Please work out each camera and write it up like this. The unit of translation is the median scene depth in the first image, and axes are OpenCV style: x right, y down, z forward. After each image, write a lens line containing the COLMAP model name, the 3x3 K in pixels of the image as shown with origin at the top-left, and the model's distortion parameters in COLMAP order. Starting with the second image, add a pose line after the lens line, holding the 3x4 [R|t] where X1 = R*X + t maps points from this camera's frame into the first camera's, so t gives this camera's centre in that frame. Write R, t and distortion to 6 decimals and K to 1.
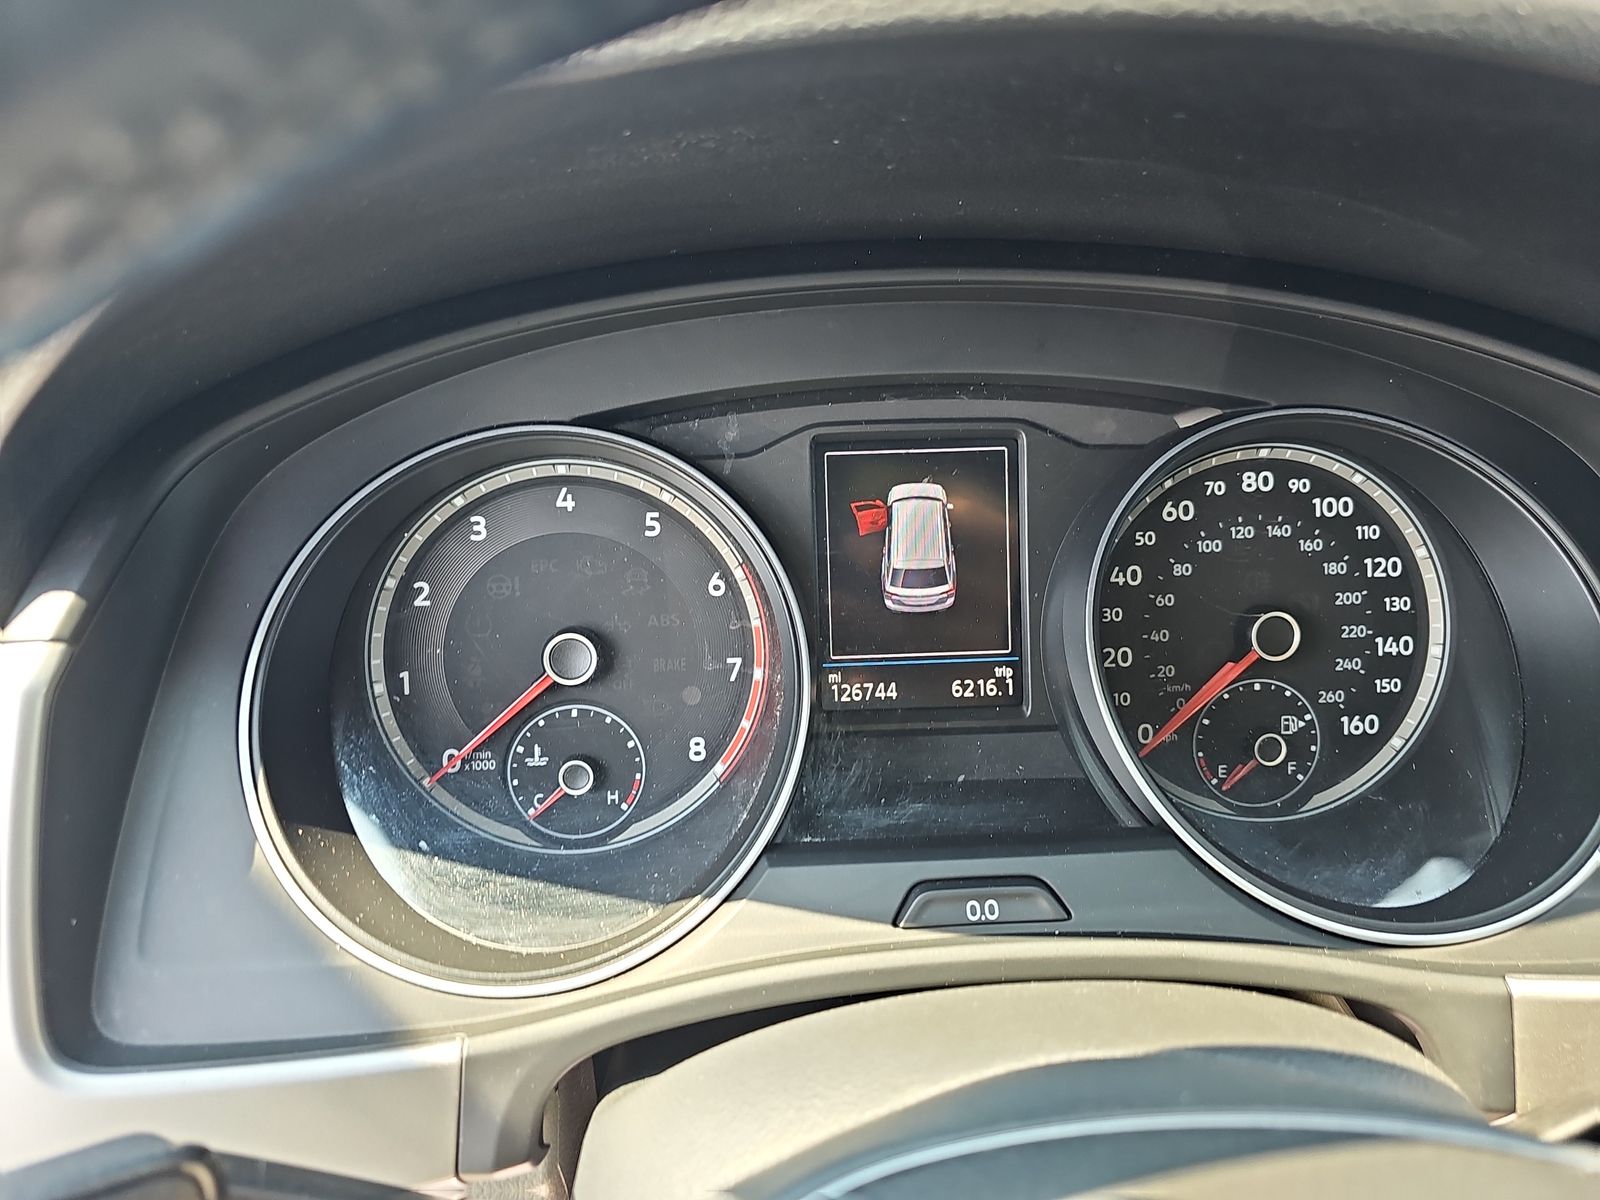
lens RADIAL K [[1070.7, 0, 783.5], [0, 1070.7, 641.0], [0, 0, 1]] dist [0.054409, -0.049087]
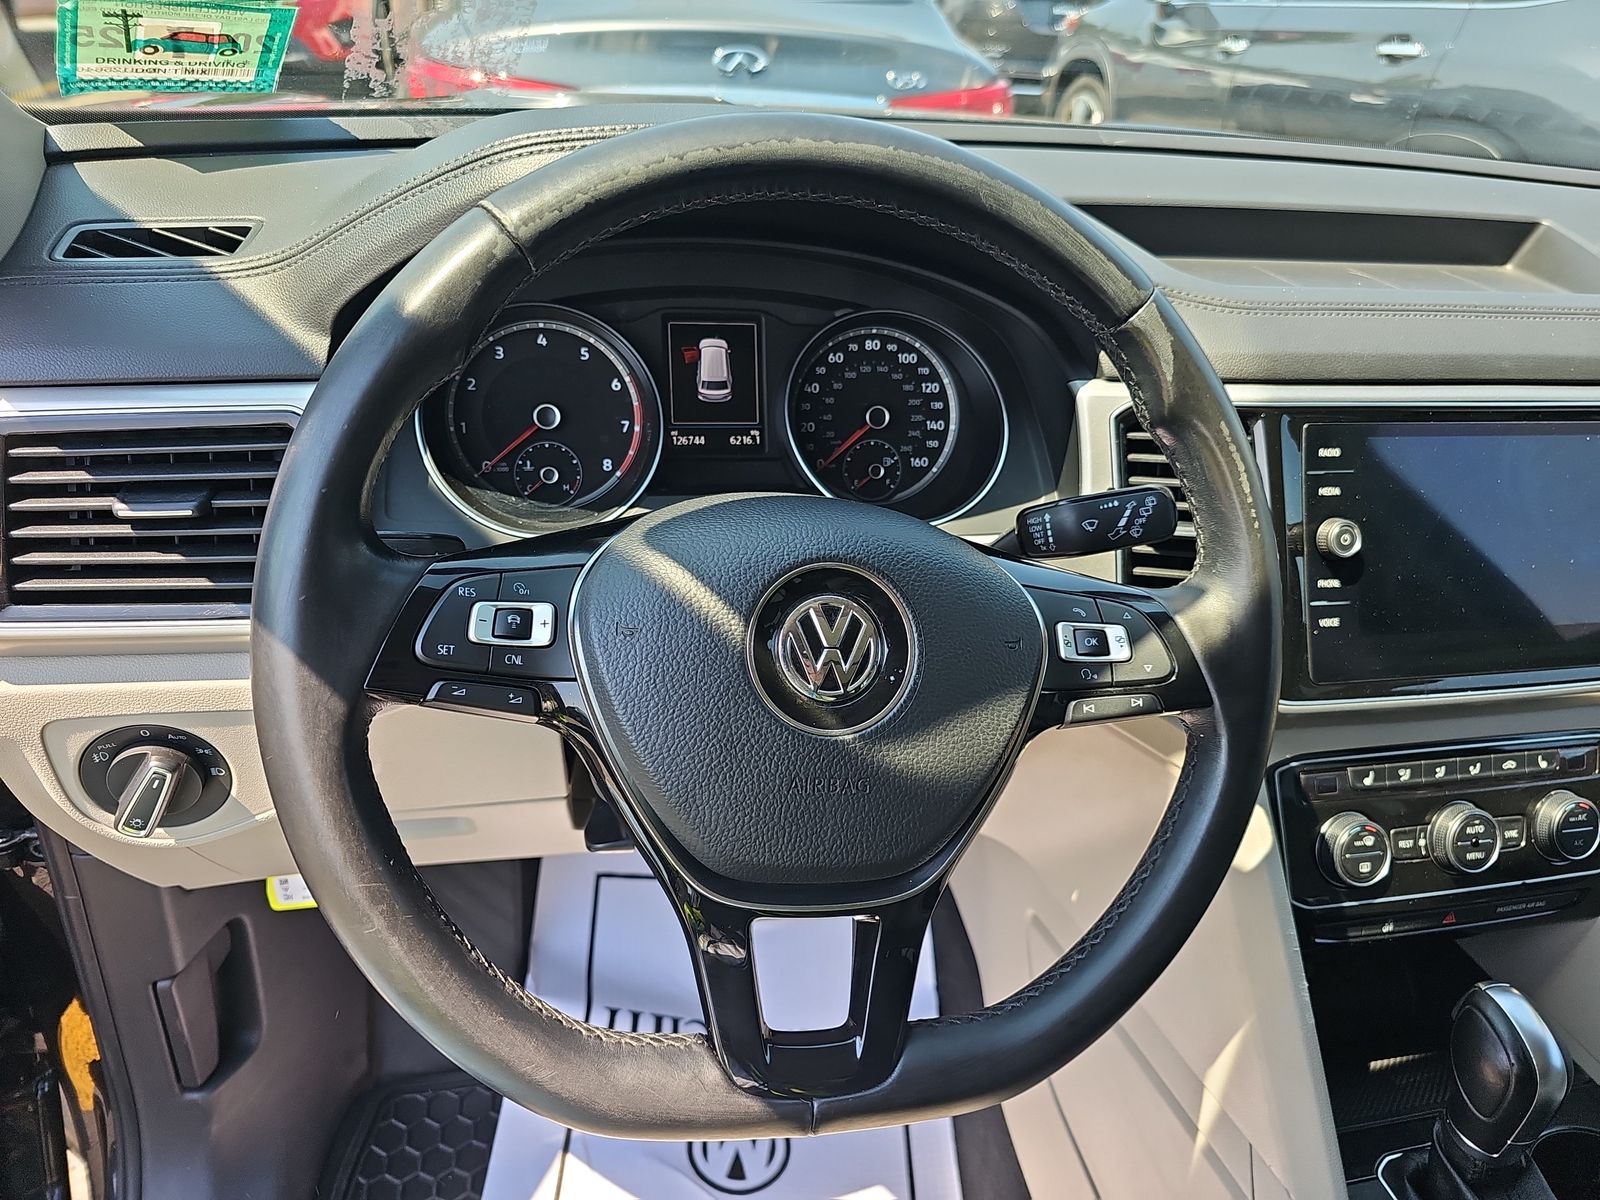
lens RADIAL K [[1070.7, 0, 803.5], [0, 1070.7, 605.3], [0, 0, 1]] dist [0.054409, -0.049087]
pose [[0.986323, -0.005631, 0.164728, -0.048903], [-0.005387, 0.997781, 0.066358, 0.227737], [-0.164737, -0.066338, 0.984104, -1.108271]]
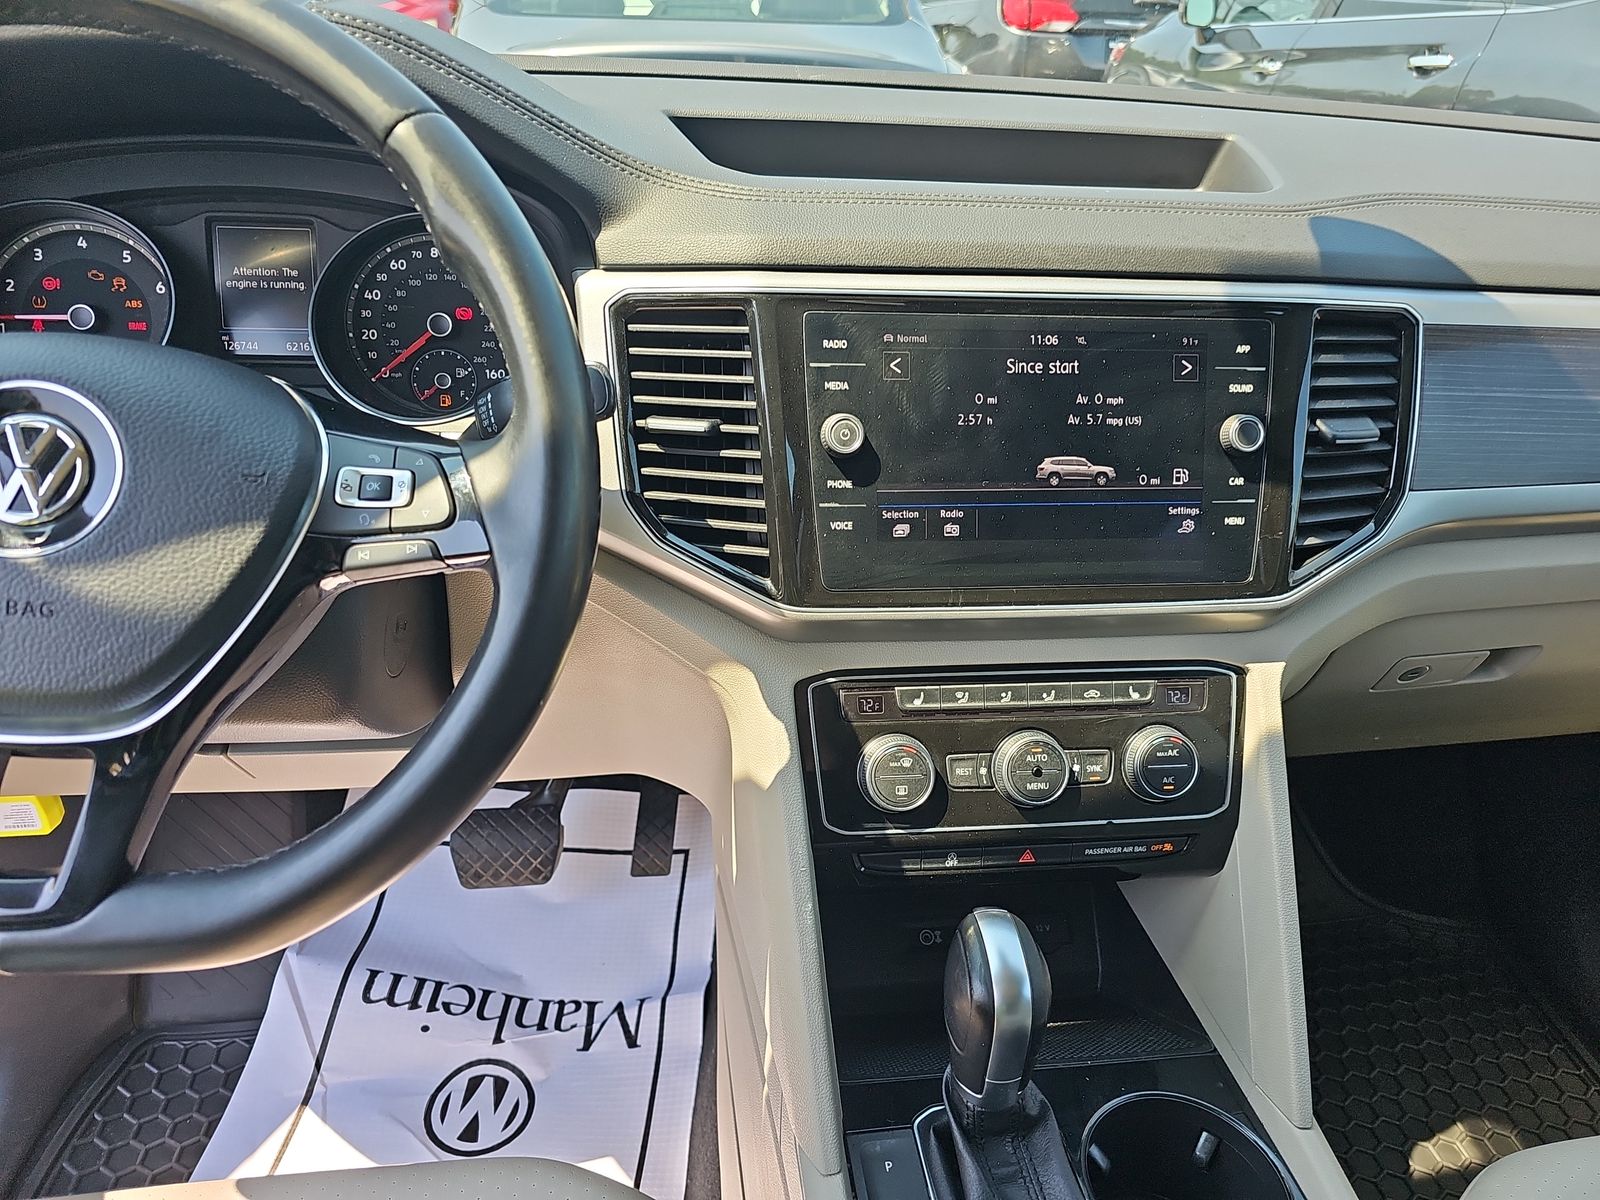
lens RADIAL K [[1070.7, 0, 770.7], [0, 1070.7, 623.1], [0, 0, 1]] dist [0.054409, -0.049087]
pose [[0.997414, 0.013362, 0.070623, 0.949800], [-0.016808, 0.998685, 0.048431, 0.461713], [-0.069883, -0.049493, 0.996327, -1.179638]]
